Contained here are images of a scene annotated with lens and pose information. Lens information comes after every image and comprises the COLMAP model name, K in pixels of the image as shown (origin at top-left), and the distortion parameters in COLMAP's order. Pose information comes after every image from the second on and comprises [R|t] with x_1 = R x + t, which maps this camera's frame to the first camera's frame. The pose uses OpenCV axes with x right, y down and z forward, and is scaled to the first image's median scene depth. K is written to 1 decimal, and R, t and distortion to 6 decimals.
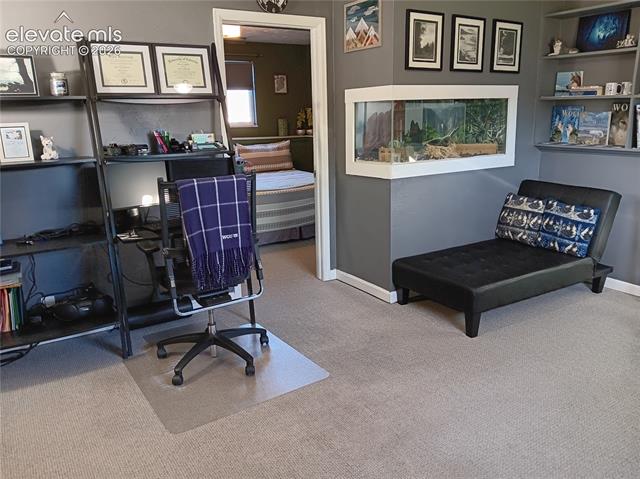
lens RADIAL K [[496.9, 0, 323.6], [0, 496.9, 239.9], [0, 0, 1]] dist [0.028702, -0.074873]
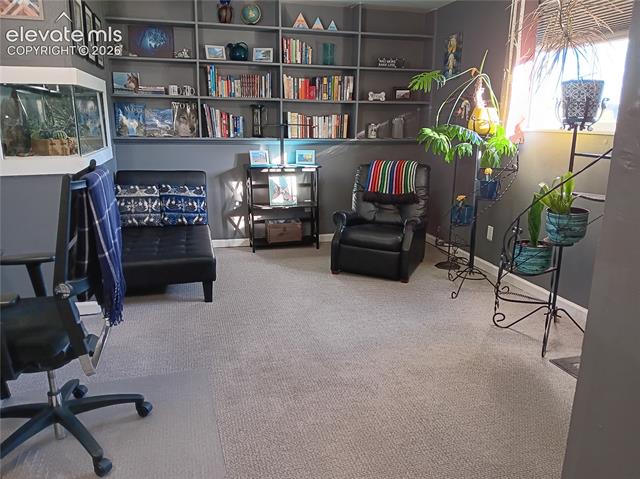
lens RADIAL K [[496.9, 0, 323.6], [0, 496.9, 238.4], [0, 0, 1]] dist [0.028702, -0.074873]
pose [[0.293552, -0.196583, 0.935512, -0.558662], [0.211472, 0.967735, 0.136997, -0.039129], [-0.932259, 0.157618, 0.325652, 0.310862]]
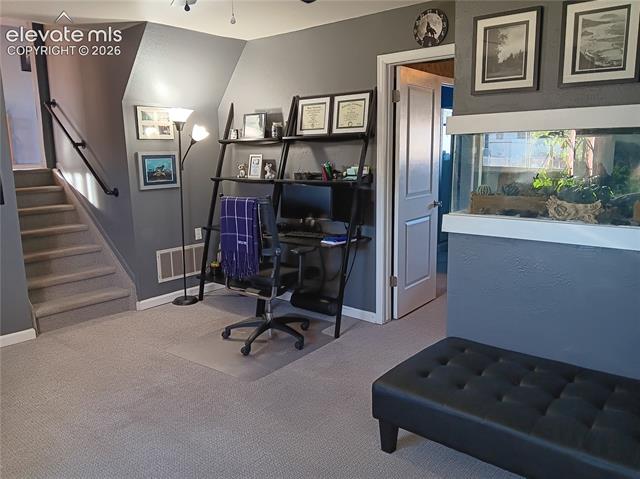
lens RADIAL K [[496.9, 0, 321.1], [0, 496.9, 244.8], [0, 0, 1]] dist [0.028702, -0.074873]
pose [[0.317518, 0.189499, -0.929124, 0.830054], [-0.224009, 0.967085, 0.120689, -0.155777], [0.921413, 0.169812, 0.349517, 0.543856]]
